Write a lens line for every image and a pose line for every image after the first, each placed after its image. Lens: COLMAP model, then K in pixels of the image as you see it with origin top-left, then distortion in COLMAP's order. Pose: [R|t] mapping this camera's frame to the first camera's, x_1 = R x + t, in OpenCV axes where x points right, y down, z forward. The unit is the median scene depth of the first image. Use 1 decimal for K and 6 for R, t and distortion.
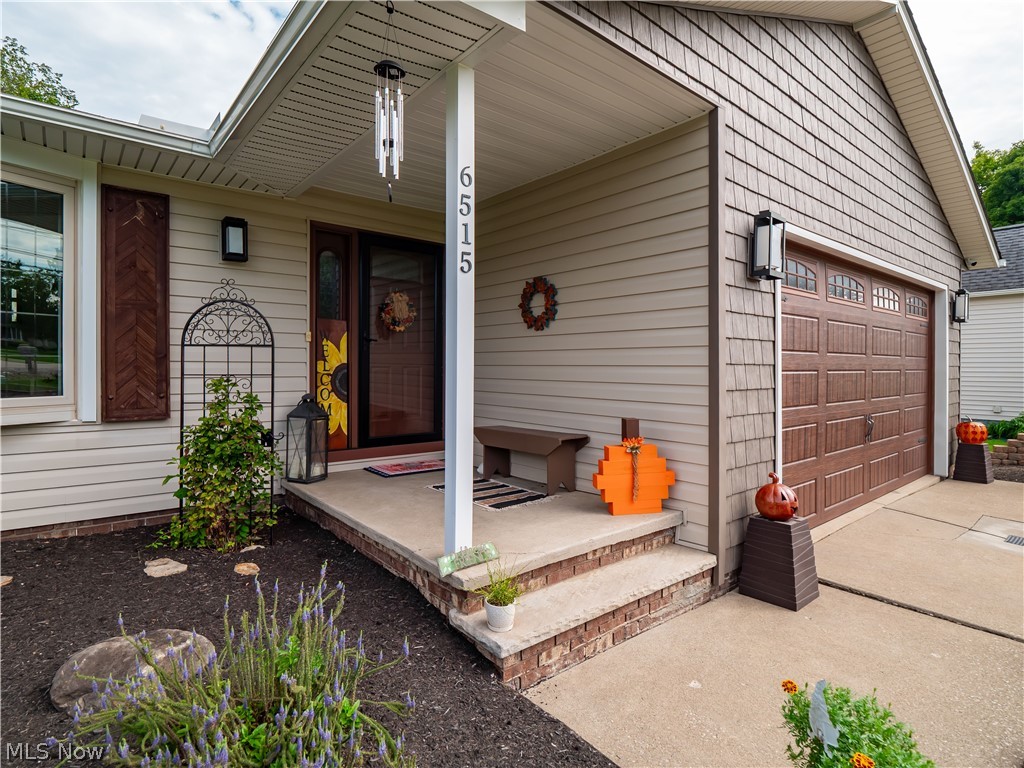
lens RADIAL K [[536.0, 0, 511.7], [0, 536.0, 373.5], [0, 0, 1]] dist [-0.008012, -0.000773]
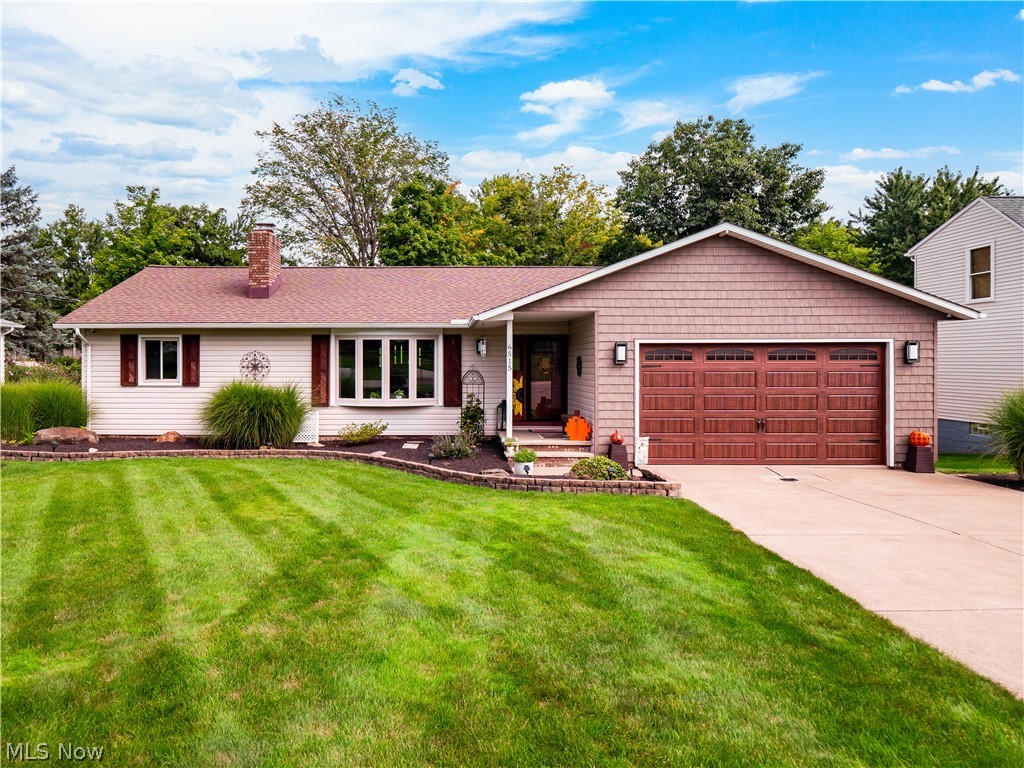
lens RADIAL K [[656.6, 0, 511.7], [0, 656.6, 381.4], [0, 0, 1]] dist [0.002998, 0.000311]
pose [[0.836927, 0.009215, -0.547237, 1.717518], [-0.008650, 0.999956, 0.003610, -0.077198], [0.547246, 0.001713, 0.836970, -2.062351]]
